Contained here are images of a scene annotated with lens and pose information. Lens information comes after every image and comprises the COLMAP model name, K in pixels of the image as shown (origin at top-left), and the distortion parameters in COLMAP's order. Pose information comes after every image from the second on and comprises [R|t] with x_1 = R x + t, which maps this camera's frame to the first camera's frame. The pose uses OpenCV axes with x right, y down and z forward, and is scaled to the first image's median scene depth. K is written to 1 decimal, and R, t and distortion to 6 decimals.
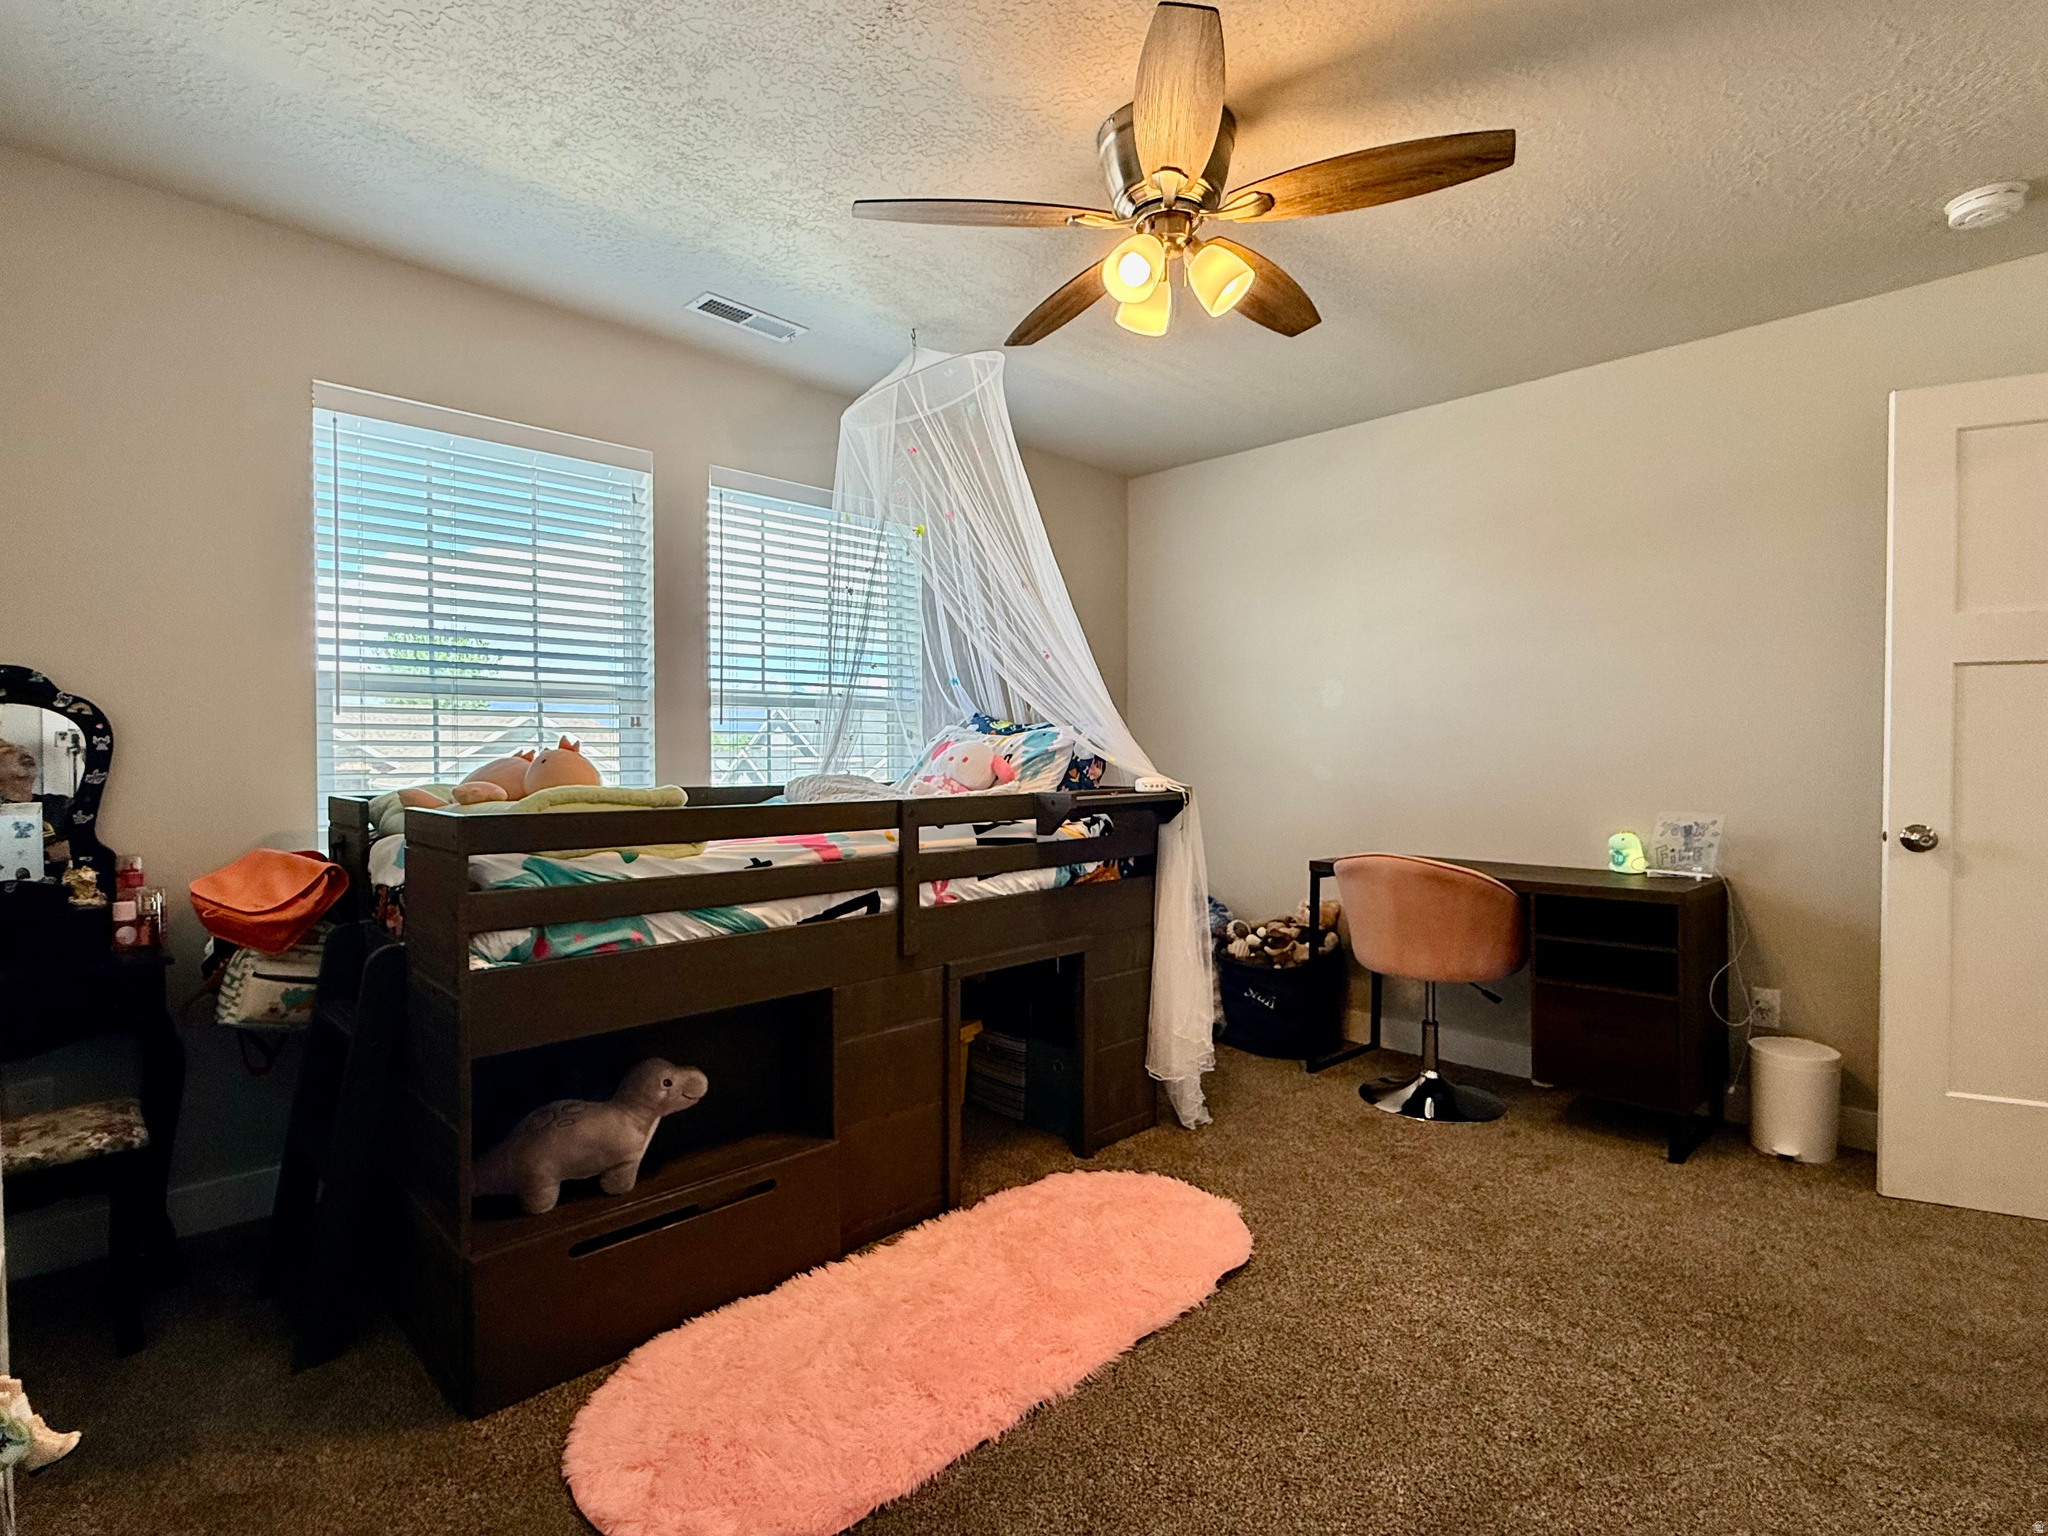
lens RADIAL K [[1010.7, 0, 1020.1], [0, 1010.7, 765.9], [0, 0, 1]] dist [0.014636, -0.000259]
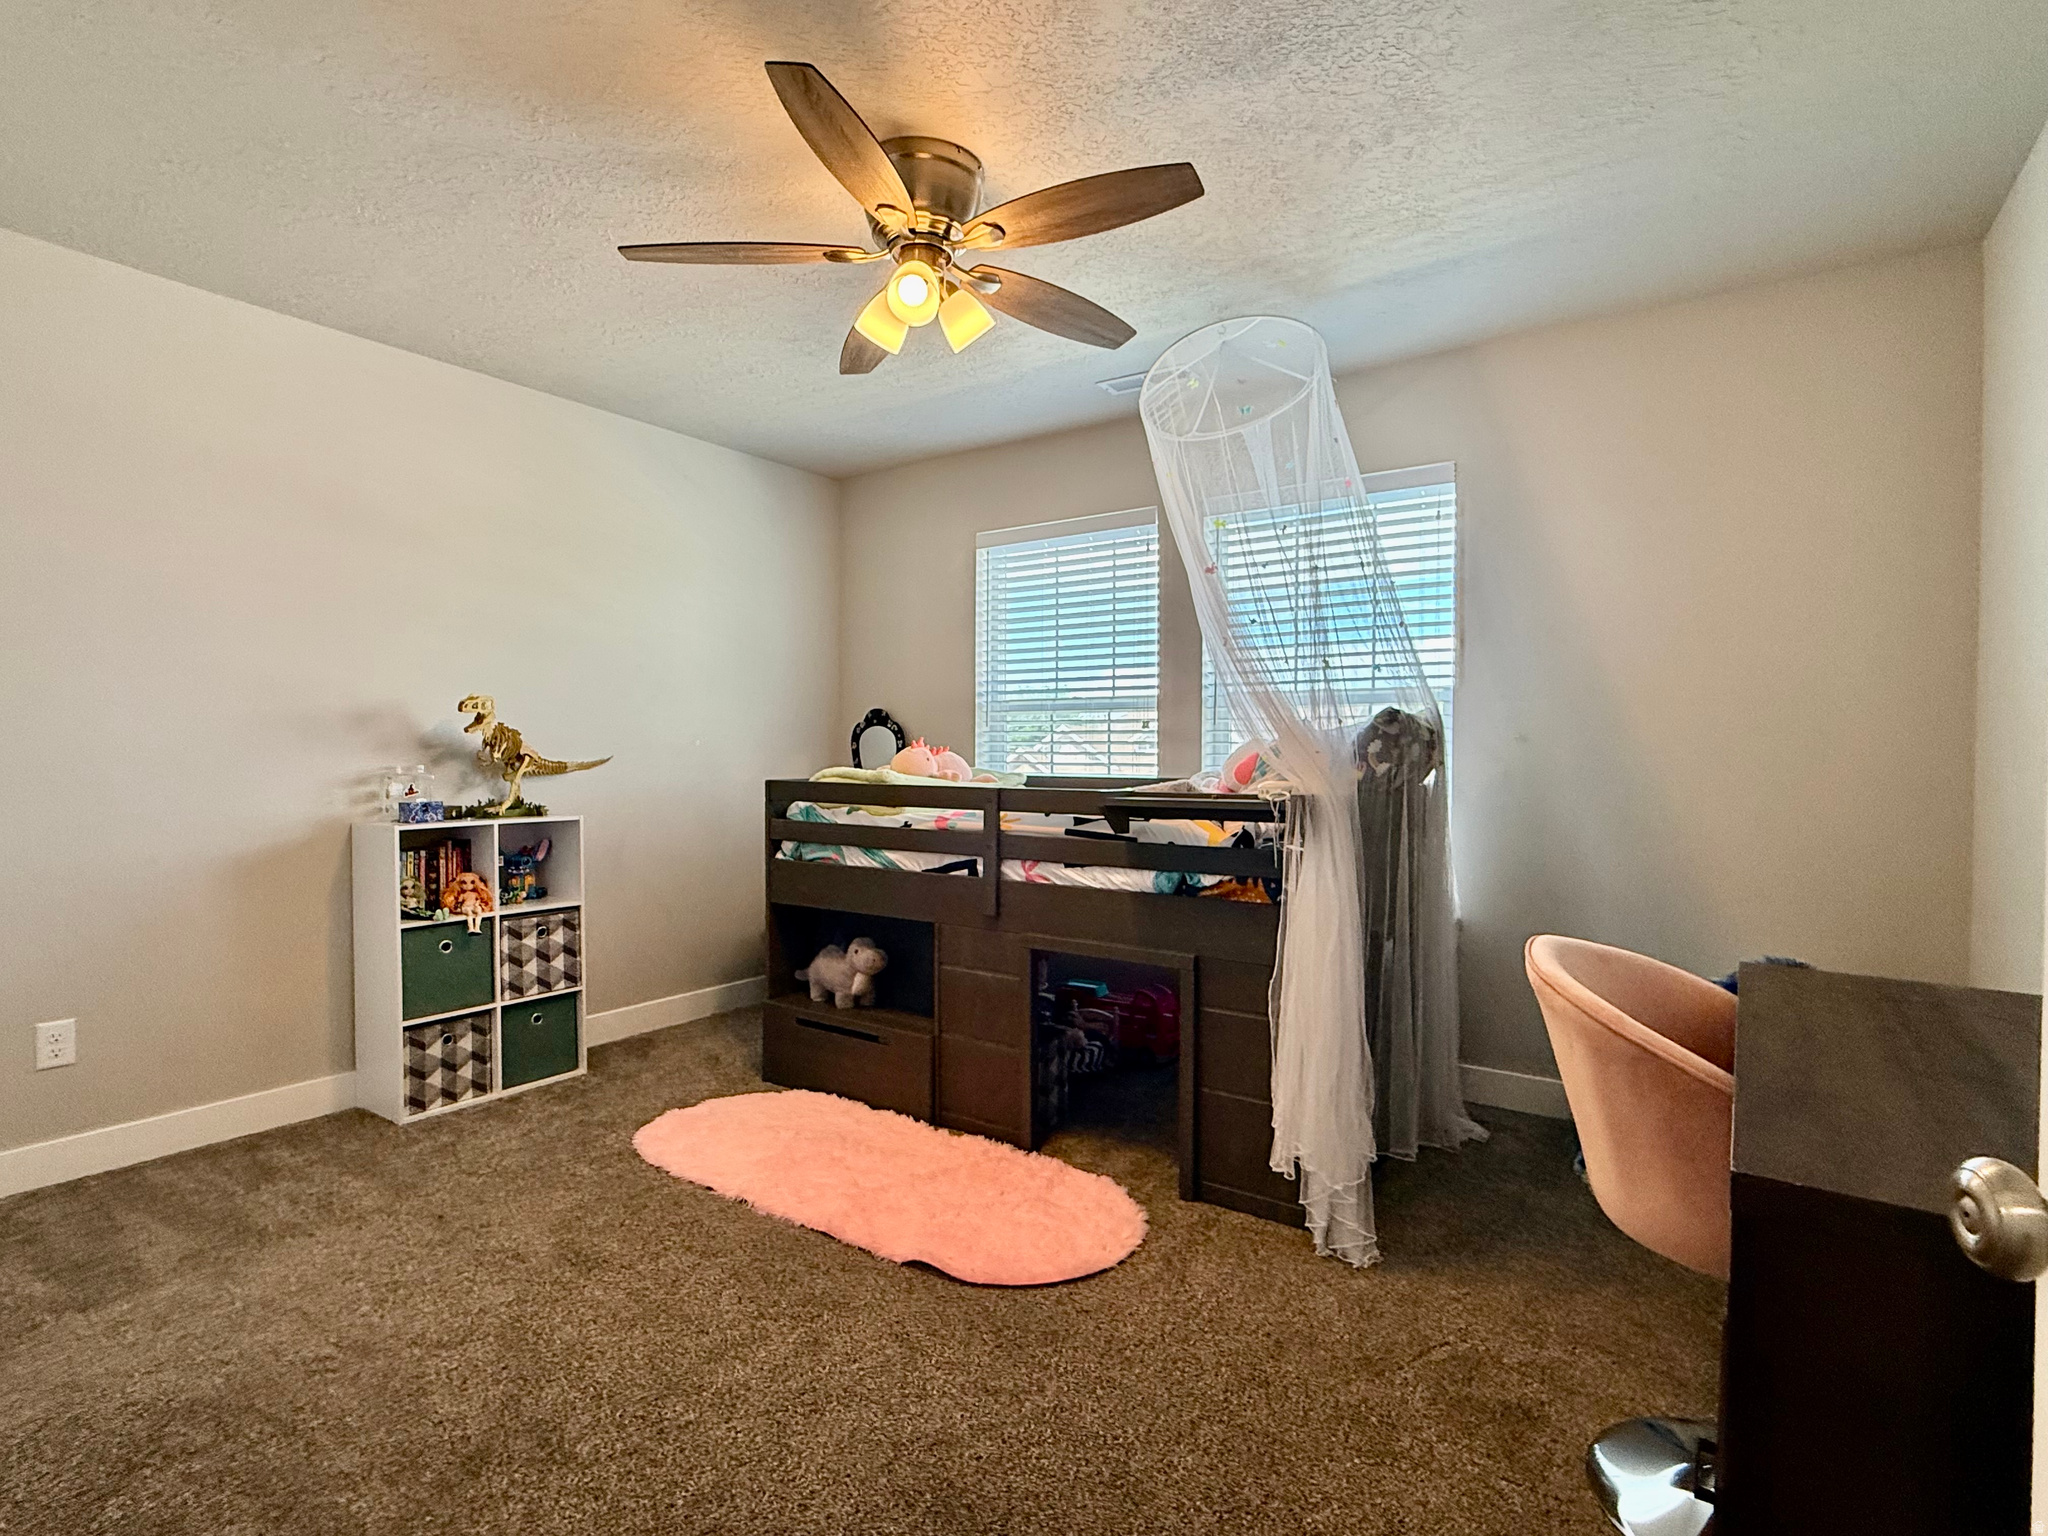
lens RADIAL K [[1010.7, 0, 1018.9], [0, 1010.7, 773.4], [0, 0, 1]] dist [0.014636, -0.000259]
pose [[0.182843, 0.024346, -0.982841, 1.055729], [-0.017091, 0.999621, 0.021582, -0.009812], [0.982994, 0.012852, 0.183190, 0.789769]]
